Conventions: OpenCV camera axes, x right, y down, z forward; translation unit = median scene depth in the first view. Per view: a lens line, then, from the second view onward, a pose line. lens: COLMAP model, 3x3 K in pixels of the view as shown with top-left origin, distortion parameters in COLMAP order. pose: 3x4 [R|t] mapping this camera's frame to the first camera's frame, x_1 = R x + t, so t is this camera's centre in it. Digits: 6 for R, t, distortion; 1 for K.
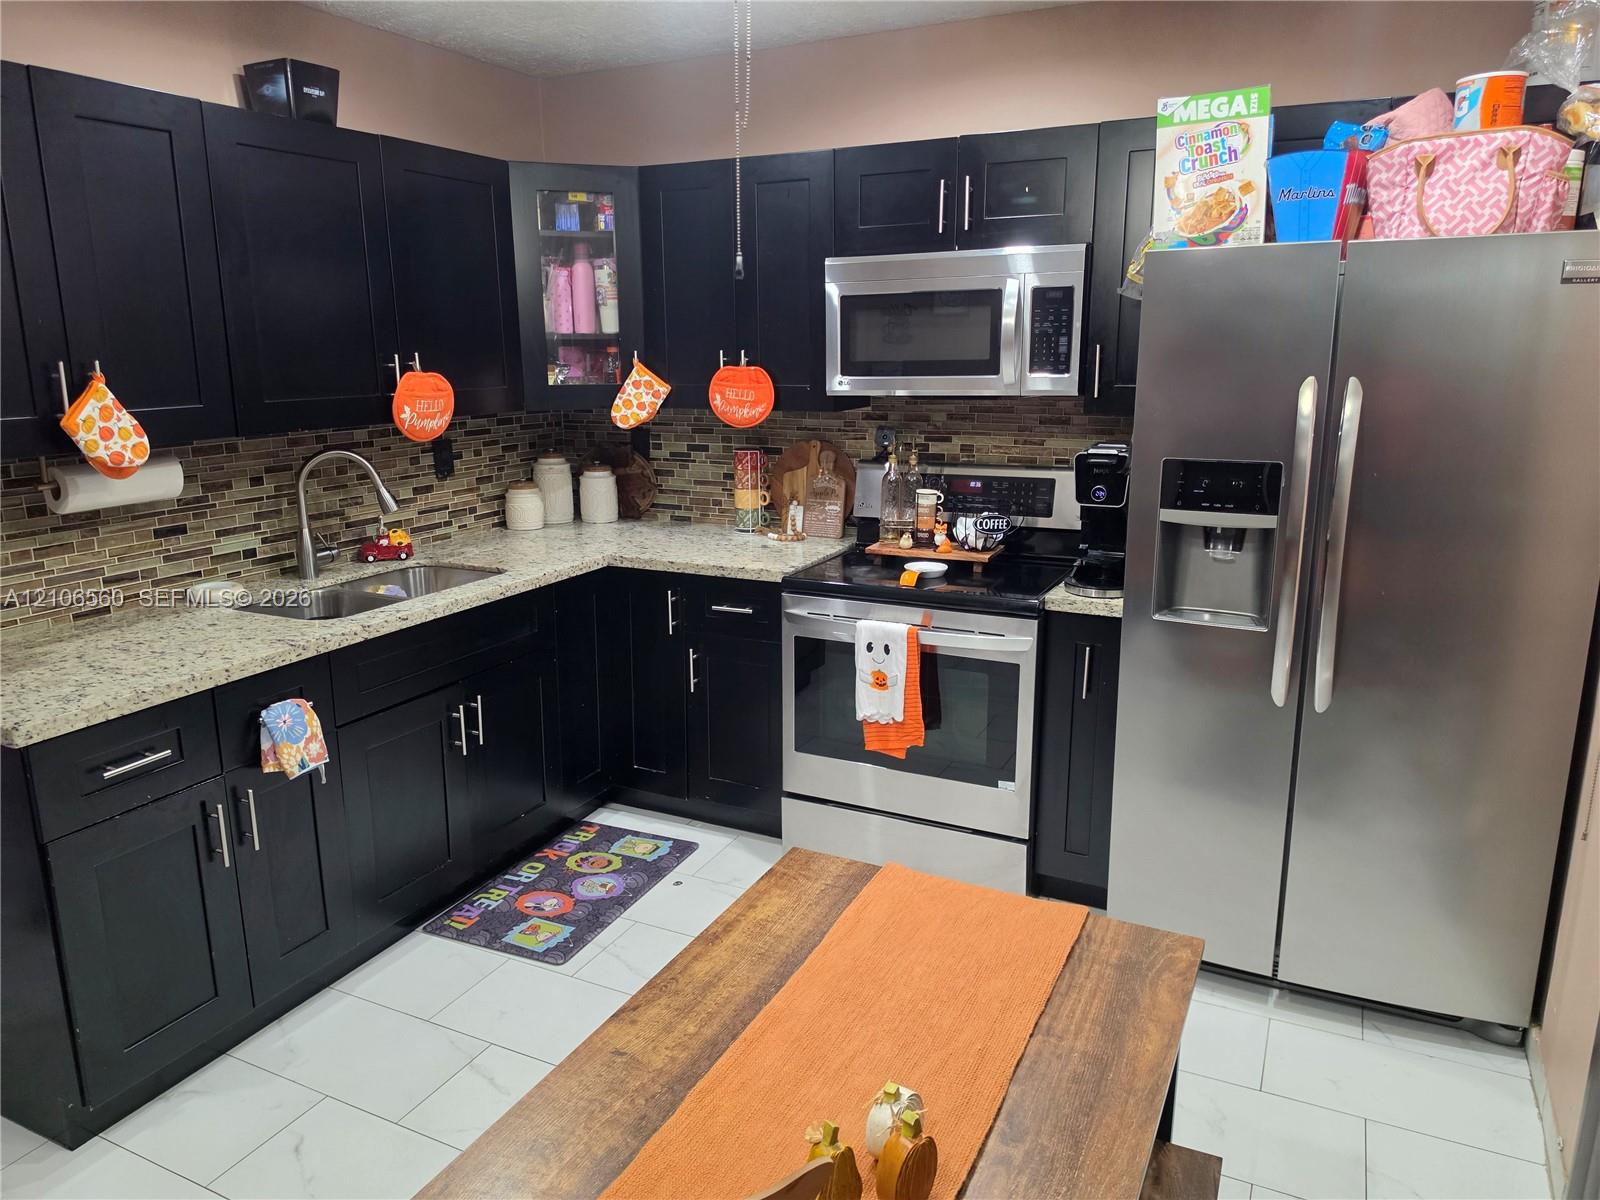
lens RADIAL K [[1107.1, 0, 805.6], [0, 1107.1, 559.6], [0, 0, 1]] dist [0.034754, -0.042645]
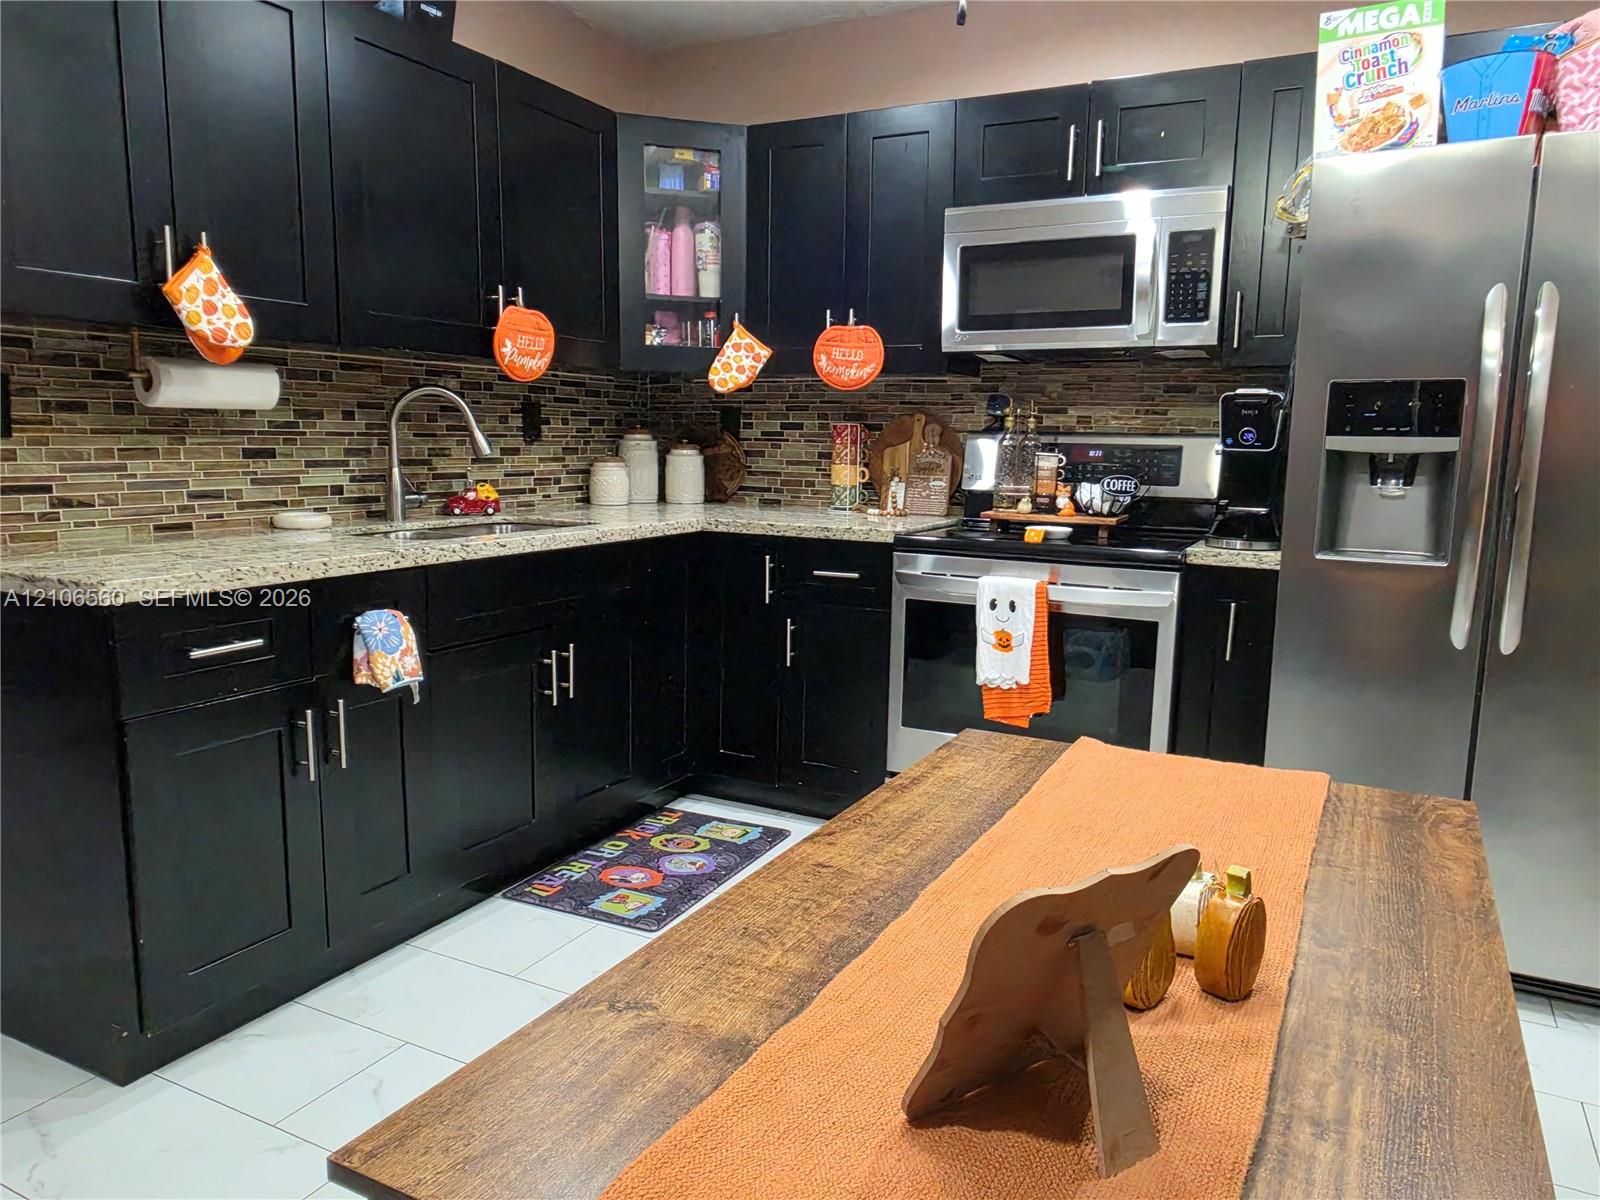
lens RADIAL K [[1107.1, 0, 810.7], [0, 1107.1, 598.4], [0, 0, 1]] dist [0.034754, -0.042645]
pose [[0.999530, 0.025624, -0.016814, -0.079261], [-0.026647, 0.997613, -0.063697, 0.139133], [0.015142, 0.064115, 0.997828, 0.069584]]
